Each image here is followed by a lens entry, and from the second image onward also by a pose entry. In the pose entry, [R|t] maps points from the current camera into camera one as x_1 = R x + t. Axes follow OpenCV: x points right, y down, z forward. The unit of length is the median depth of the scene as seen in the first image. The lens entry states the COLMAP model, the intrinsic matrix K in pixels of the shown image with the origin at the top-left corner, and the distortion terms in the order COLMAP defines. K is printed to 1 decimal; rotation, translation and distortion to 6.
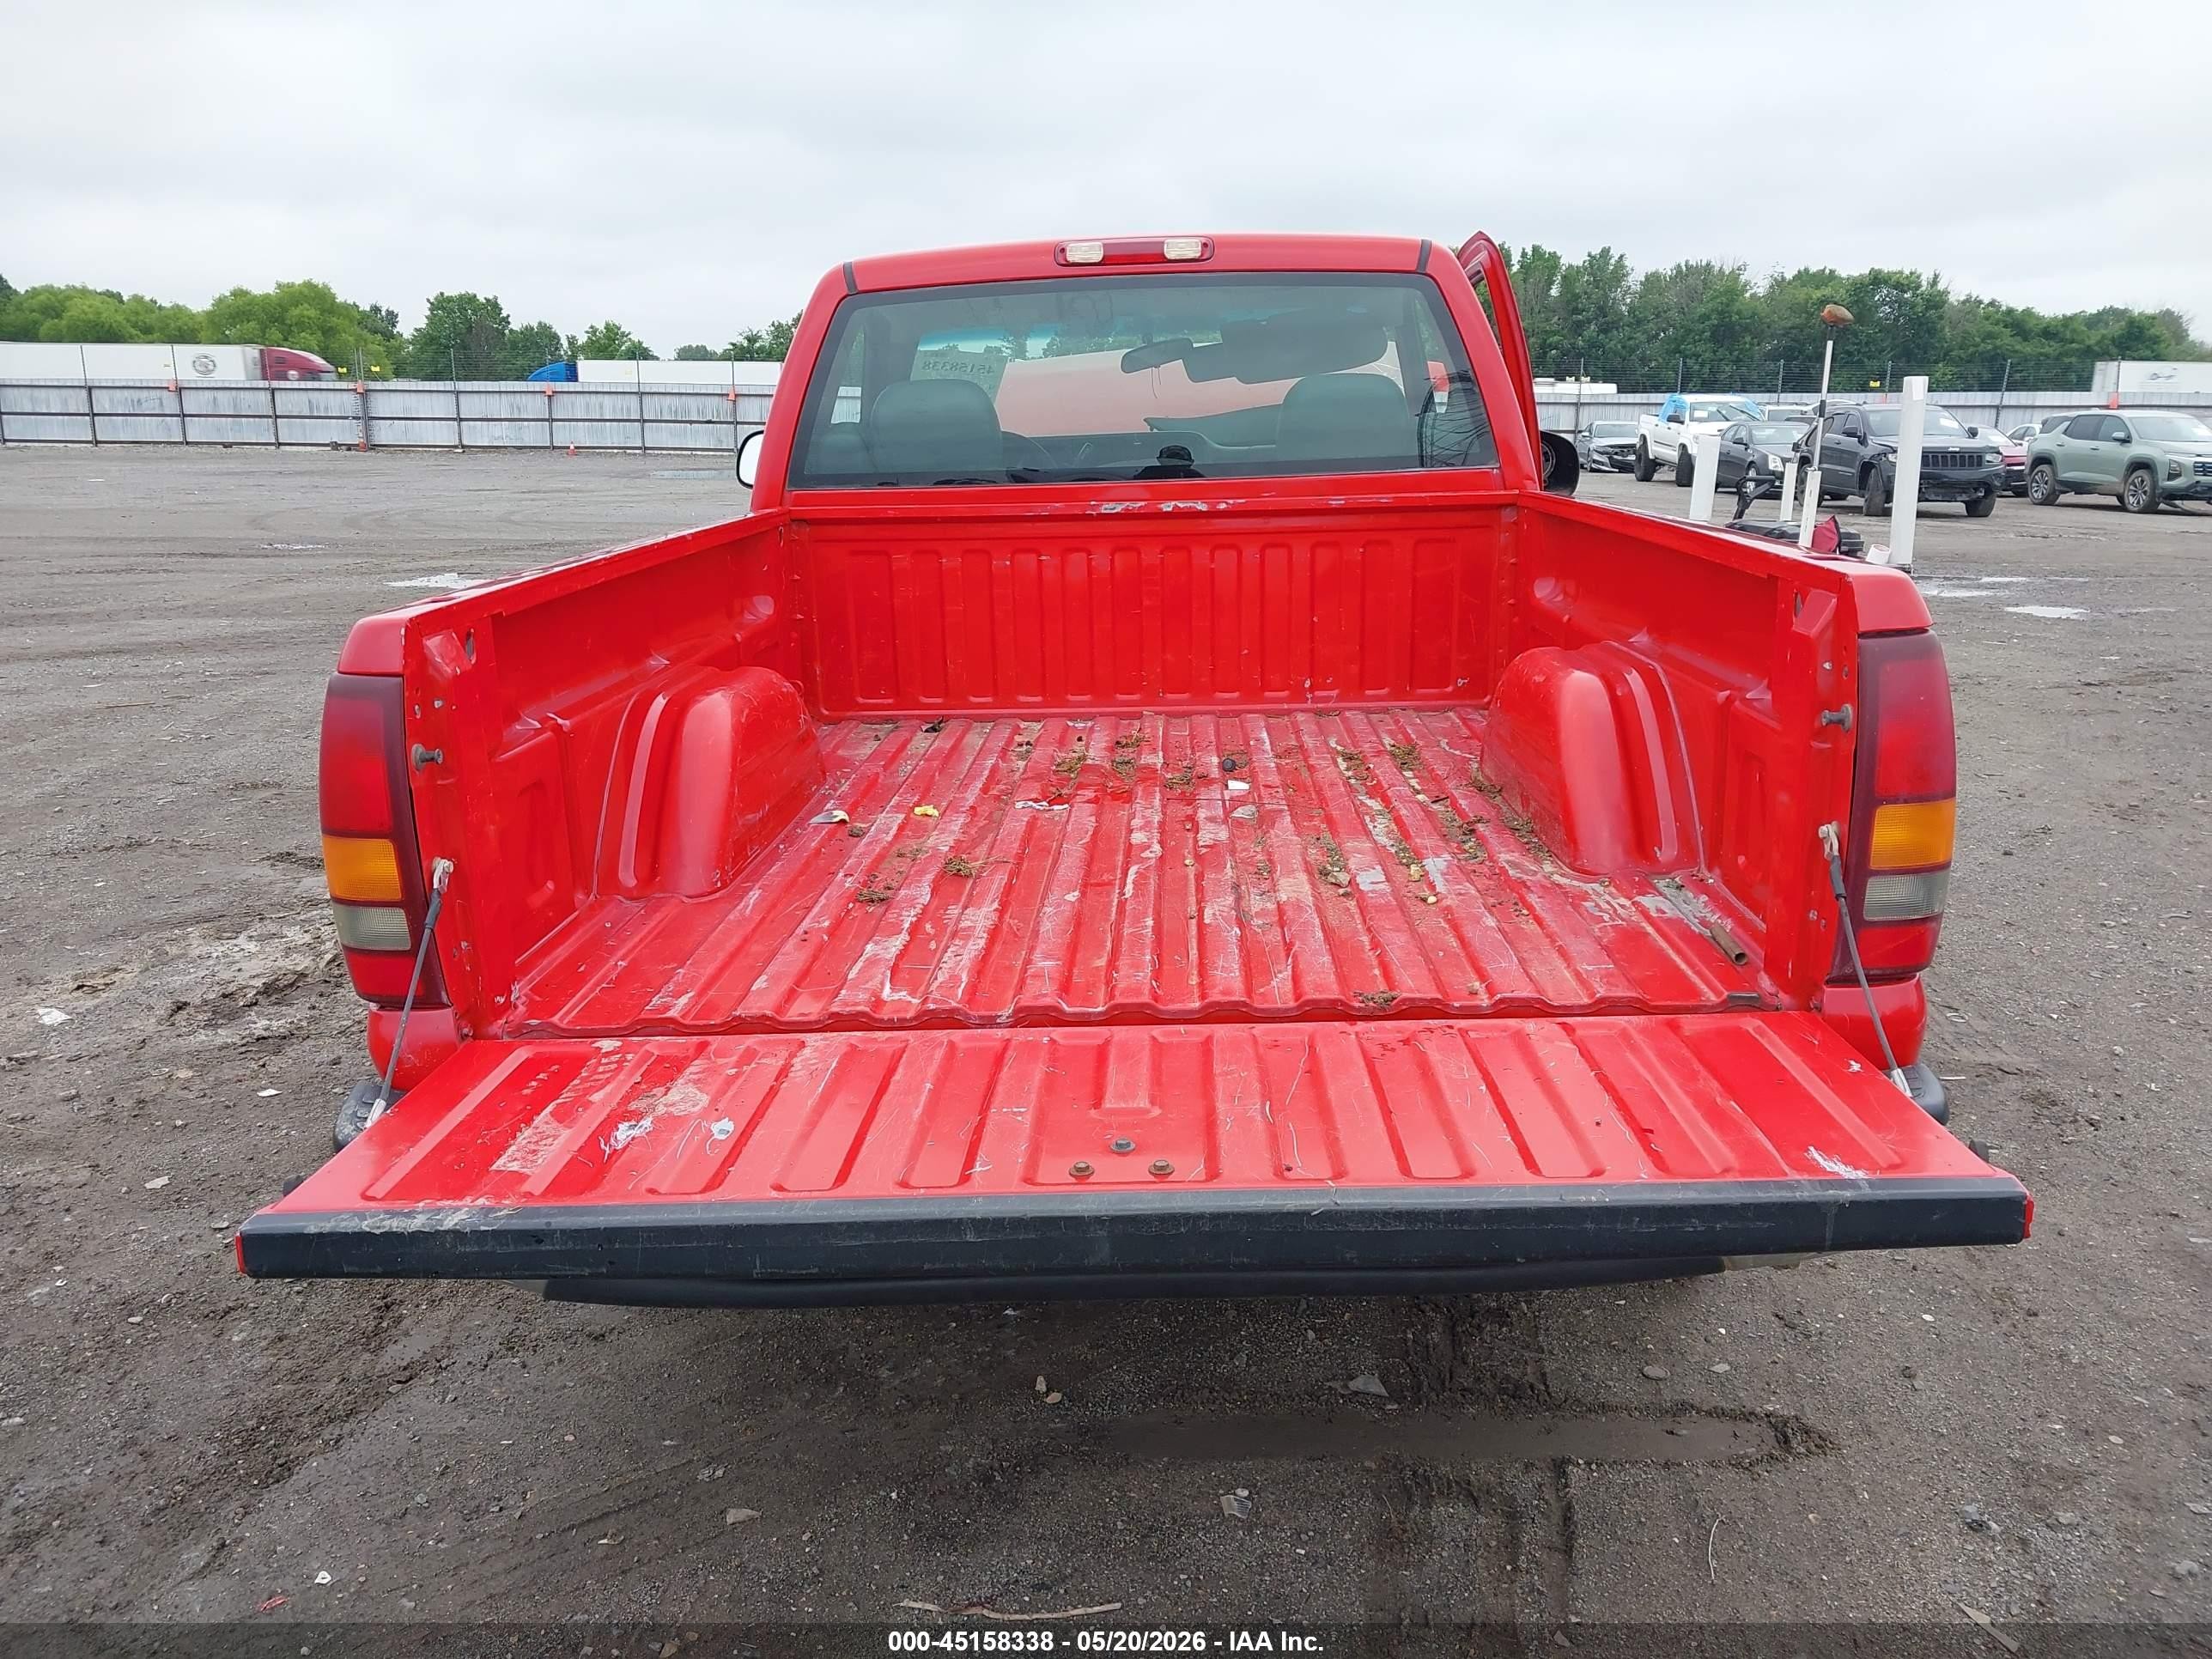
lens RADIAL K [[1712.0, 0, 1167.7], [0, 1712.0, 858.8], [0, 0, 1]] dist [0.042562, -0.044939]
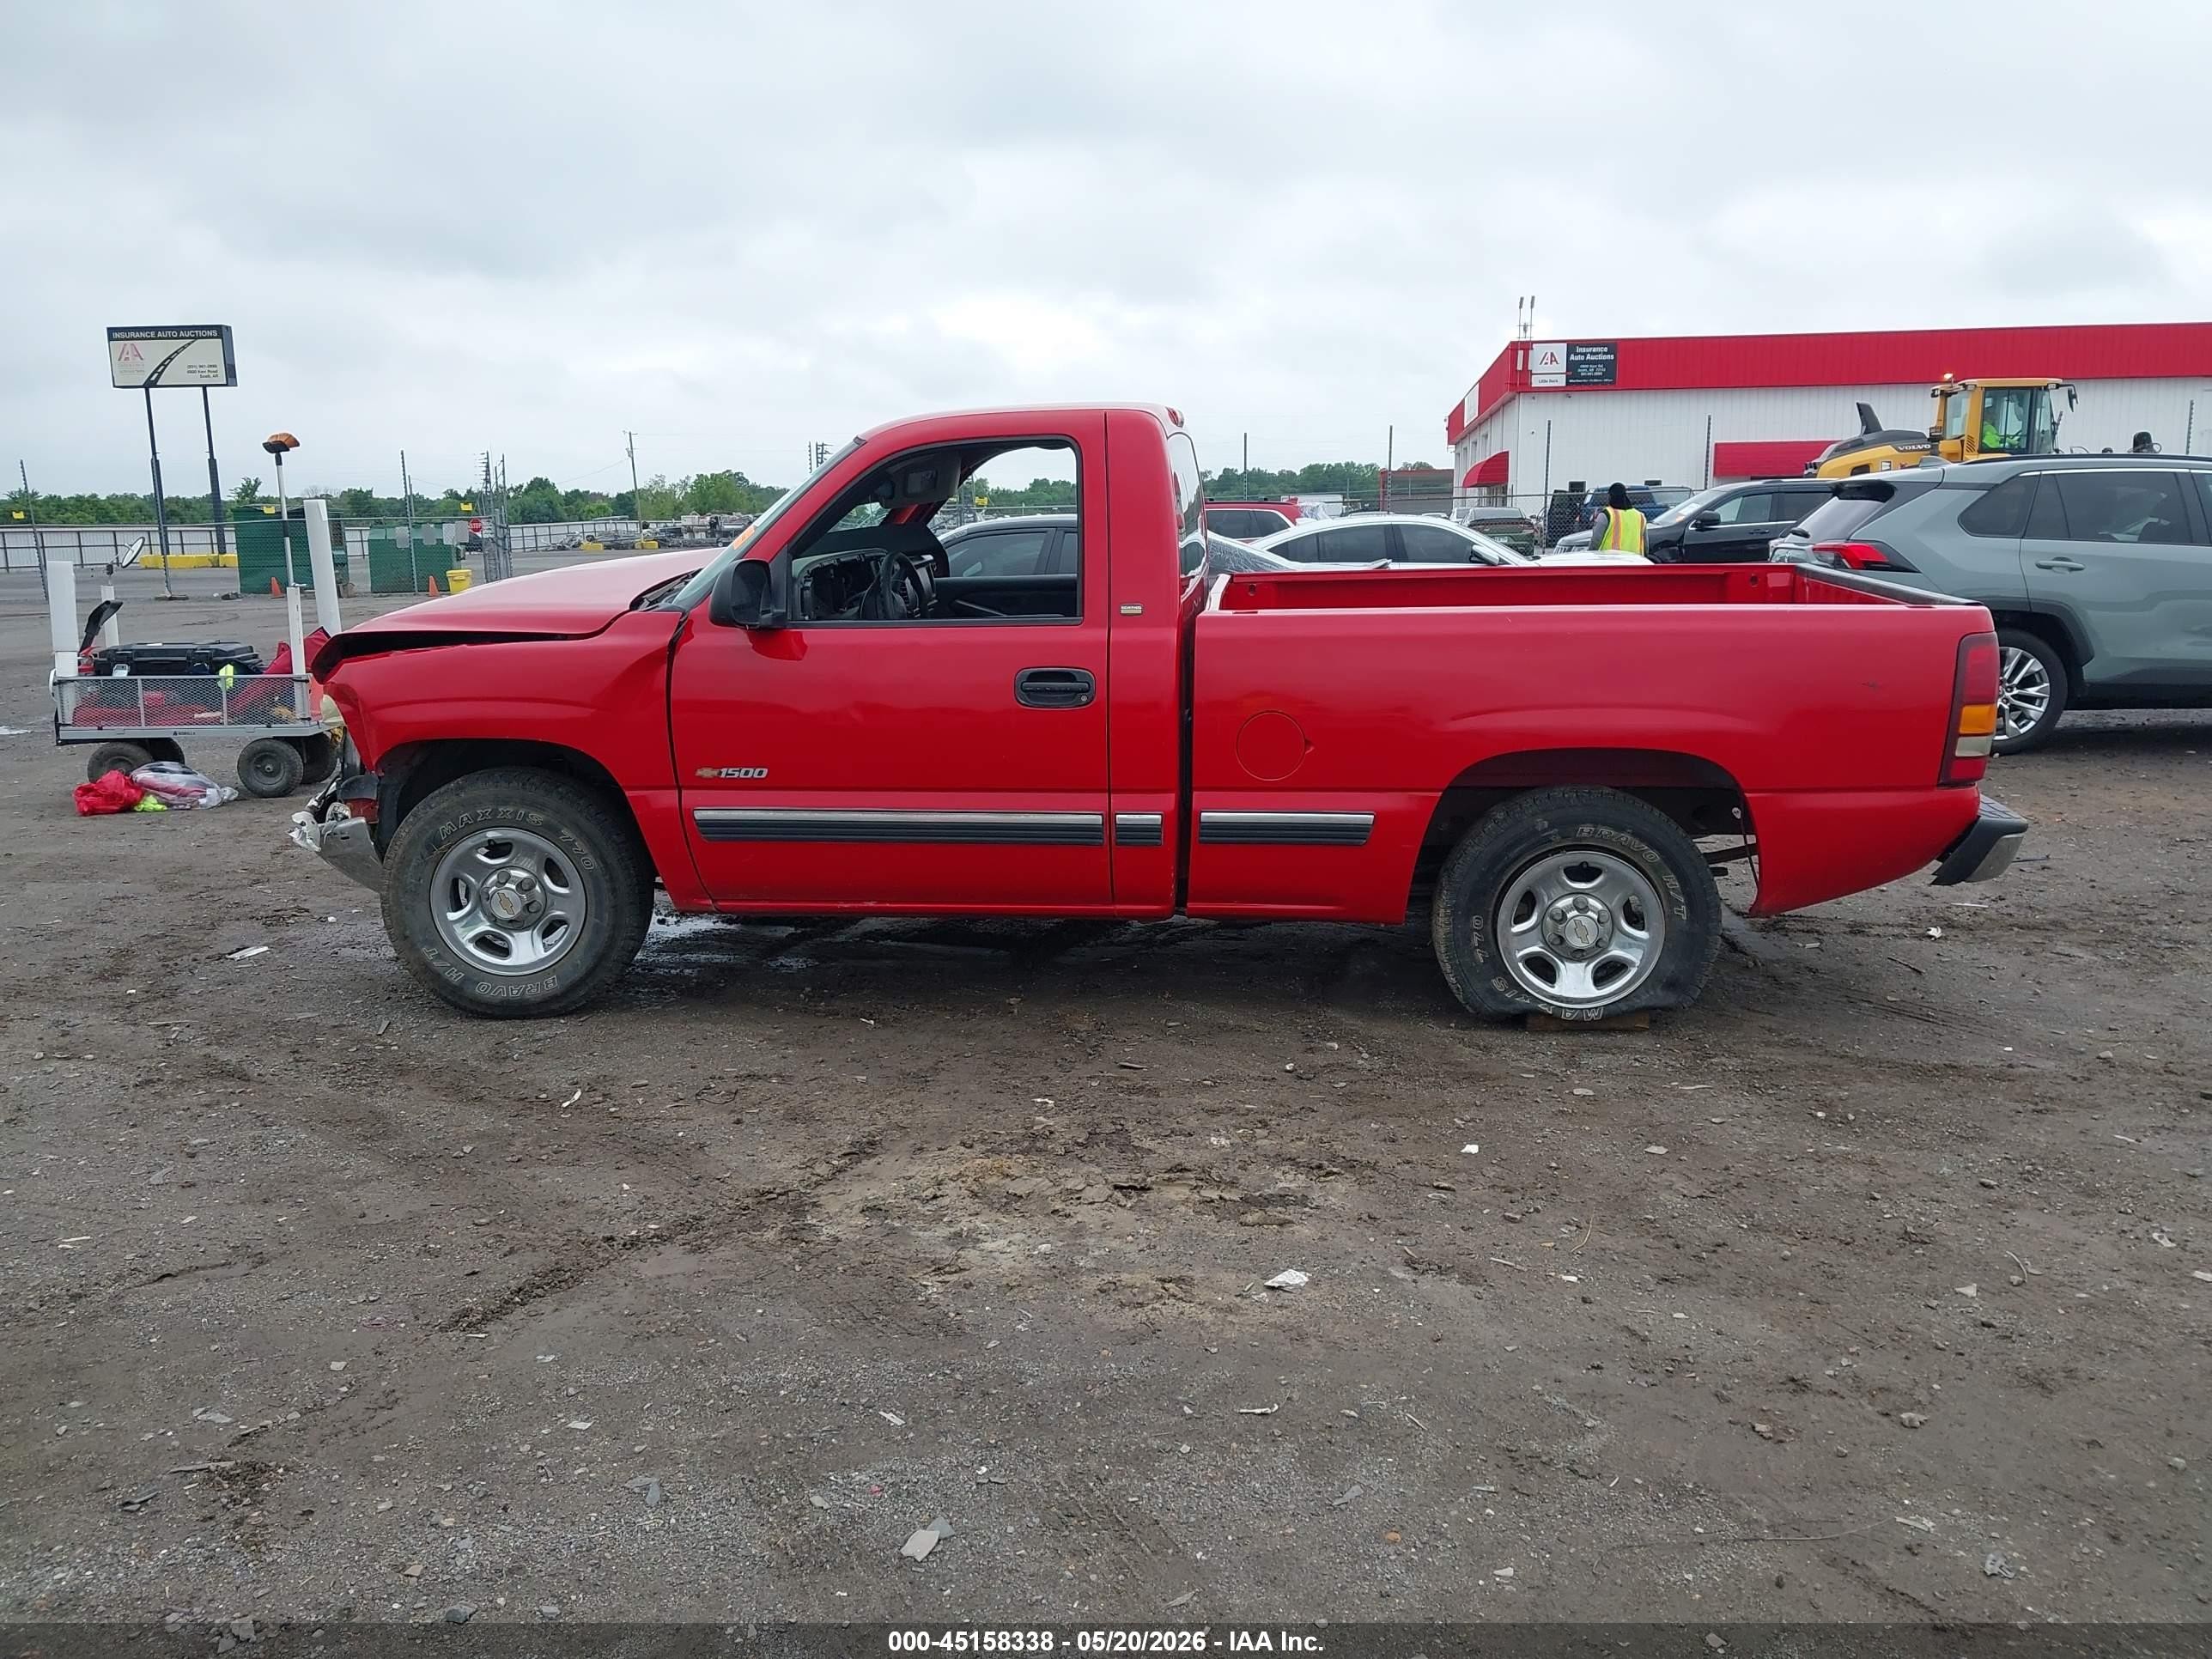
lens RADIAL K [[1703.6, 0, 1124.4], [0, 1703.6, 826.2], [0, 0, 1]] dist [0.053856, -0.053576]
pose [[0.072696, -0.186335, 0.979793, -1.448469], [0.266449, 0.950314, 0.160960, -0.271183], [-0.961104, 0.249364, 0.118733, 0.953383]]
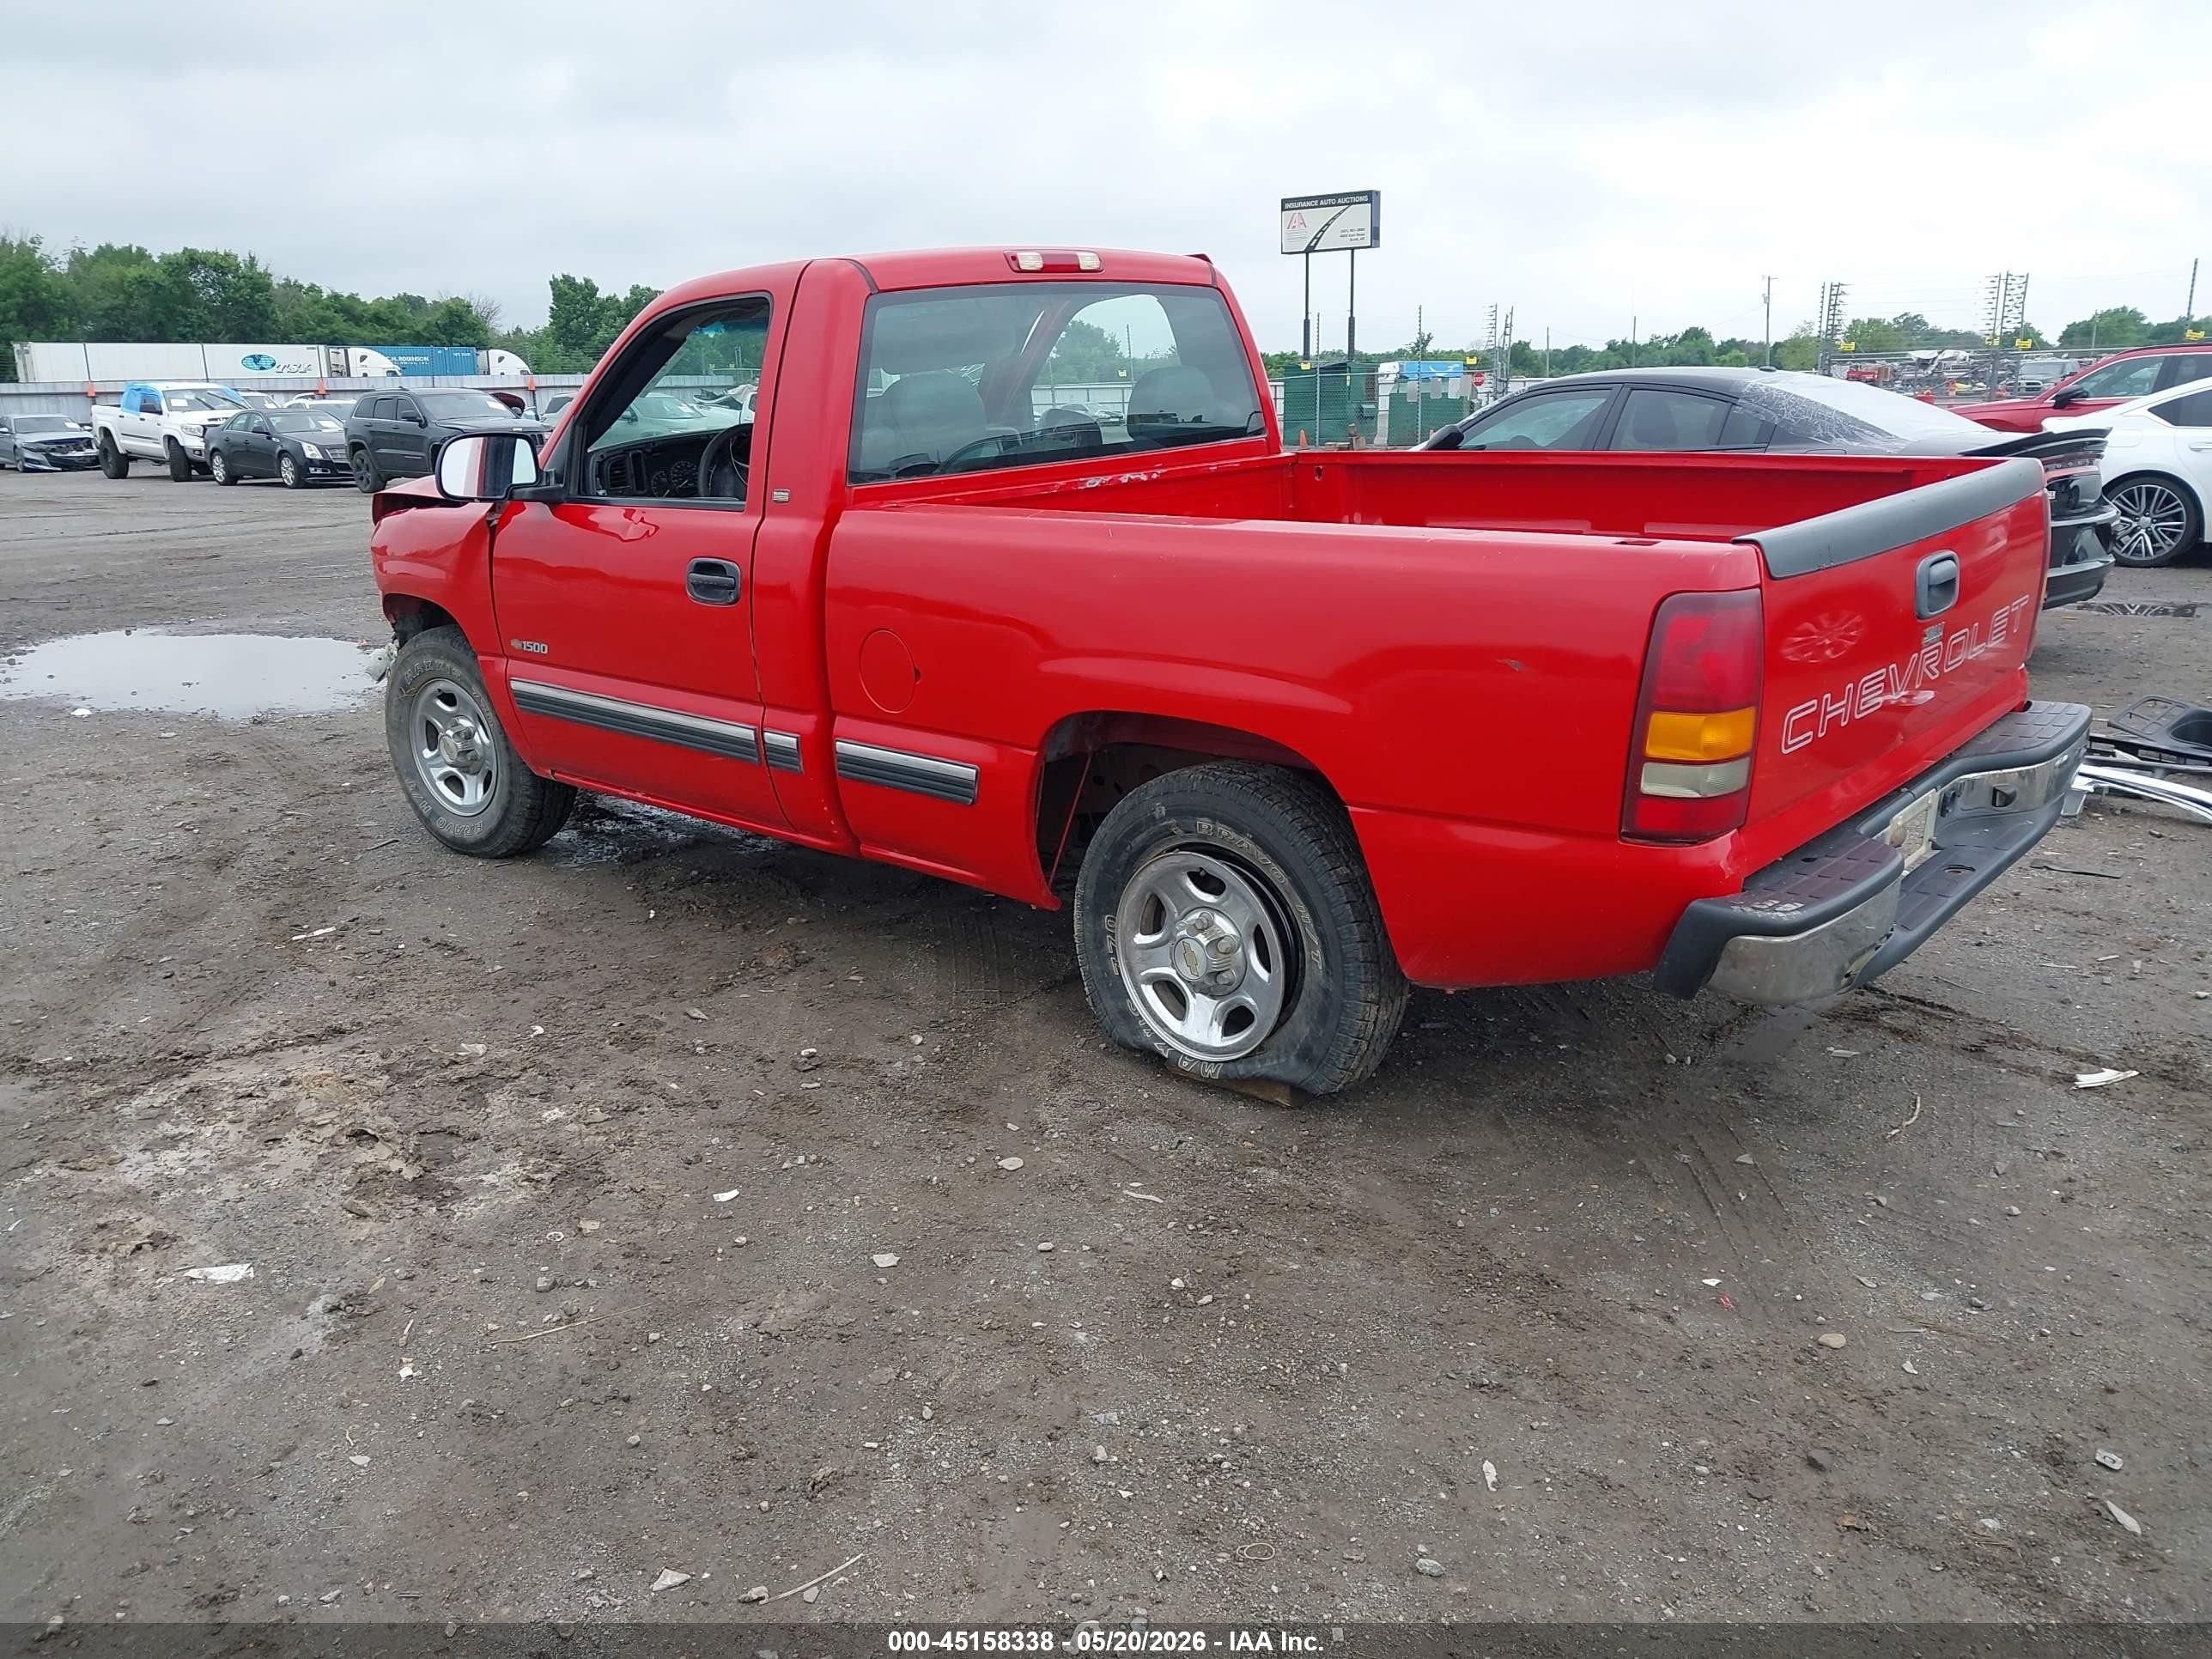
lens RADIAL K [[1712.0, 0, 1138.4], [0, 1712.0, 847.7], [0, 0, 1]] dist [0.042562, -0.044939]
pose [[0.643850, -0.216993, 0.733738, -0.918859], [0.215129, 0.971599, 0.098562, -0.072400], [-0.734286, 0.094389, 0.672246, 0.220073]]
